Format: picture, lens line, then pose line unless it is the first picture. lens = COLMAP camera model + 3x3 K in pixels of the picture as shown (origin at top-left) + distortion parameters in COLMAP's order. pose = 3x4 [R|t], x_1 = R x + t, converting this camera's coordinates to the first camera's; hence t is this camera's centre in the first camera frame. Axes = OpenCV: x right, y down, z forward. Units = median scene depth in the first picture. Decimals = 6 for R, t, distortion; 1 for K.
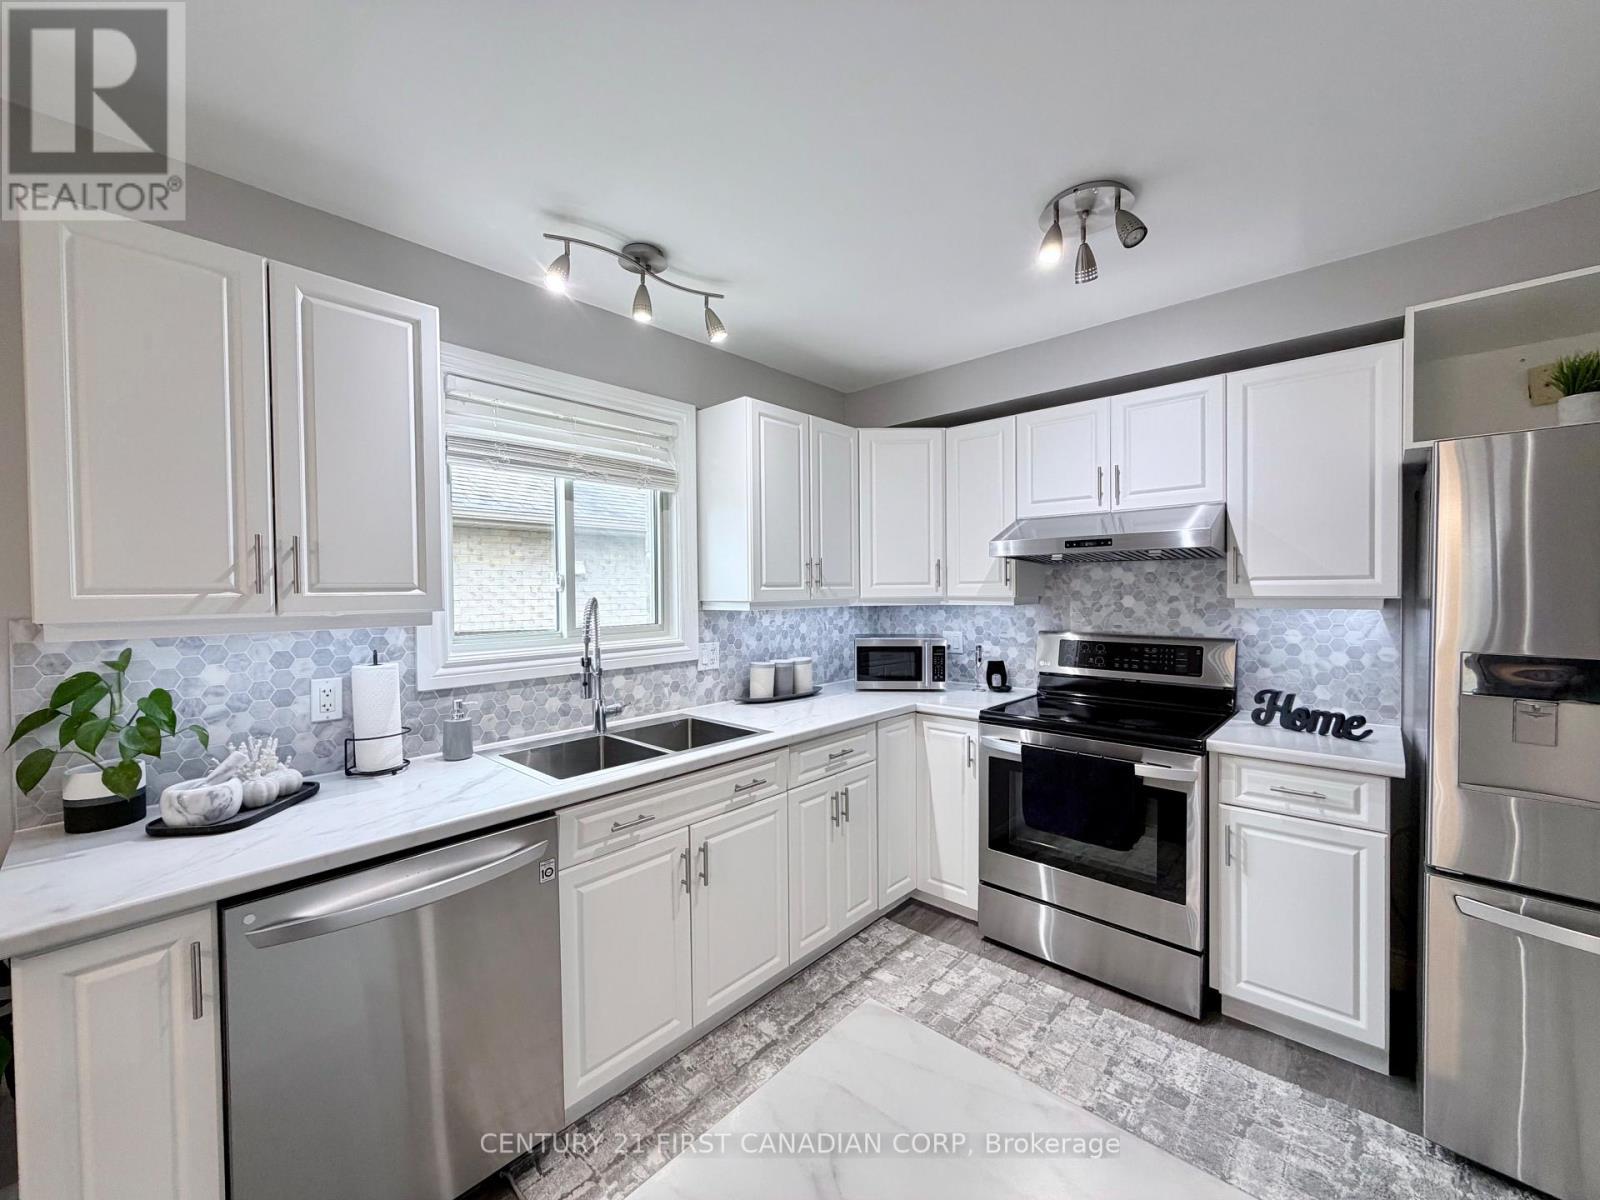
lens RADIAL K [[642.0, 0, 800.0], [0, 642.0, 600.0], [0, 0, 1]] dist [0.002220, 0.000857]
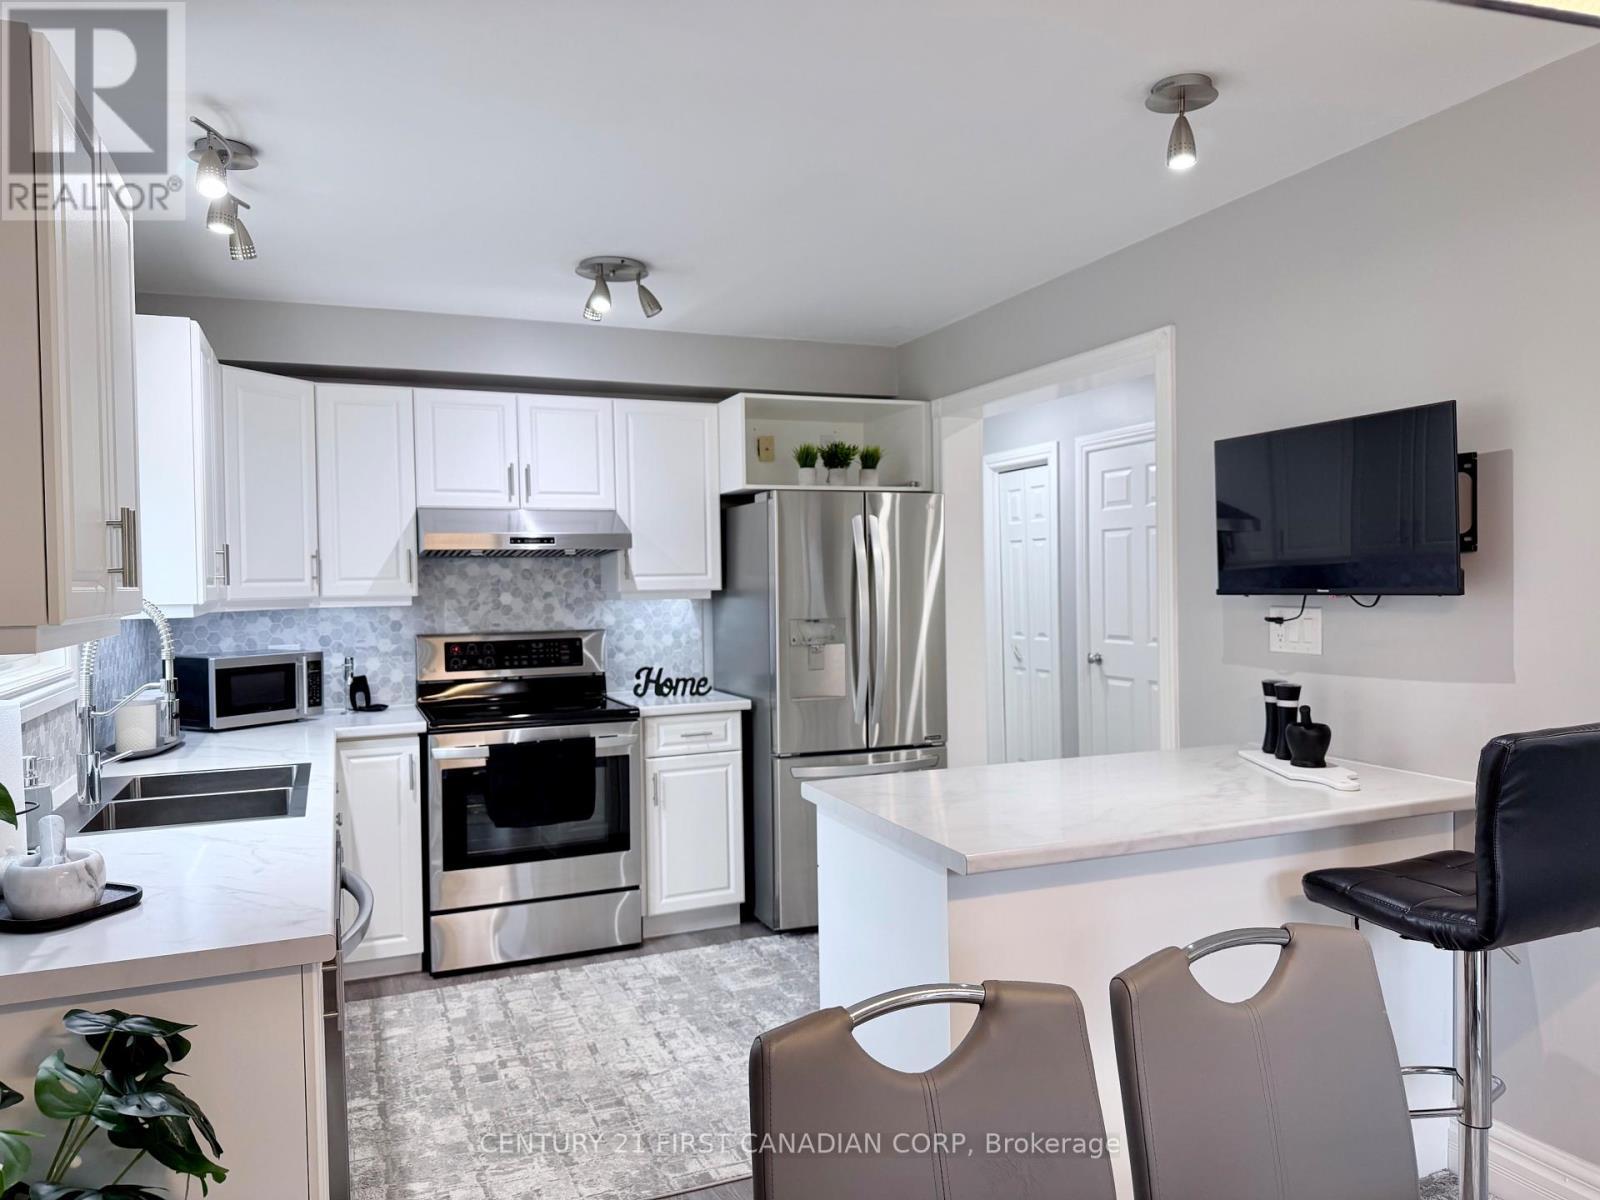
lens RADIAL K [[1130.4, 0, 800.0], [0, 1130.4, 600.0], [0, 0, 1]] dist [0.126908, -0.206172]
pose [[0.424047, -0.015598, 0.905506, -1.019327], [0.030328, 0.999535, 0.003015, 0.015125], [-0.905132, 0.026184, 0.424323, -0.162829]]
